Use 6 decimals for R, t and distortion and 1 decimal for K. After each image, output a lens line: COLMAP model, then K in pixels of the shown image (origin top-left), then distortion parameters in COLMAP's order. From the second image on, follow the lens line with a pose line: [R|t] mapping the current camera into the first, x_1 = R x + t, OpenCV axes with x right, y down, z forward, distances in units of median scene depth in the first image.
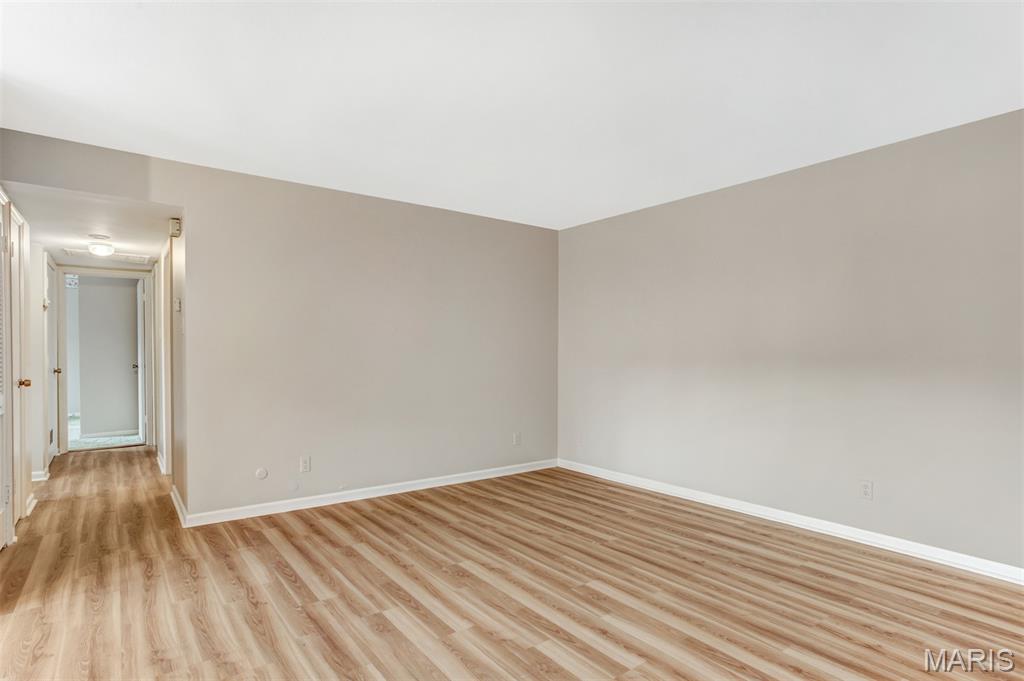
lens RADIAL K [[507.6, 0, 500.2], [0, 507.6, 361.7], [0, 0, 1]] dist [-0.031745, 0.012880]
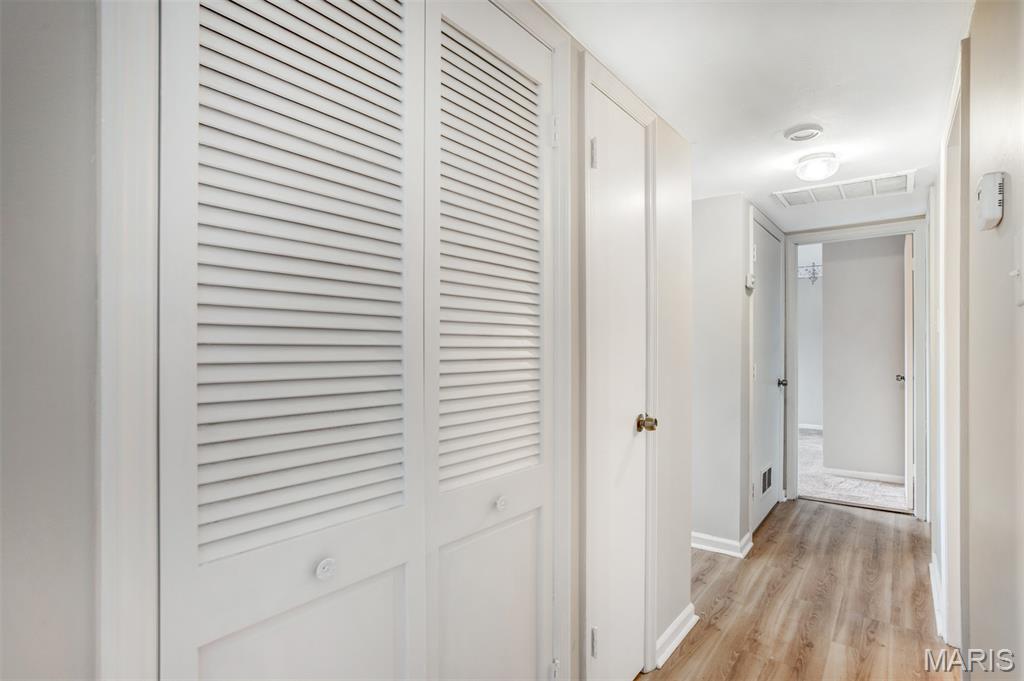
lens RADIAL K [[507.6, 0, 513.8], [0, 507.6, 345.3], [0, 0, 1]] dist [-0.031745, 0.012880]
pose [[0.252769, -0.006082, -0.967508, -0.297489], [-0.017893, 0.999780, -0.010960, -0.019156], [0.967361, 0.020082, 0.252604, 0.454613]]
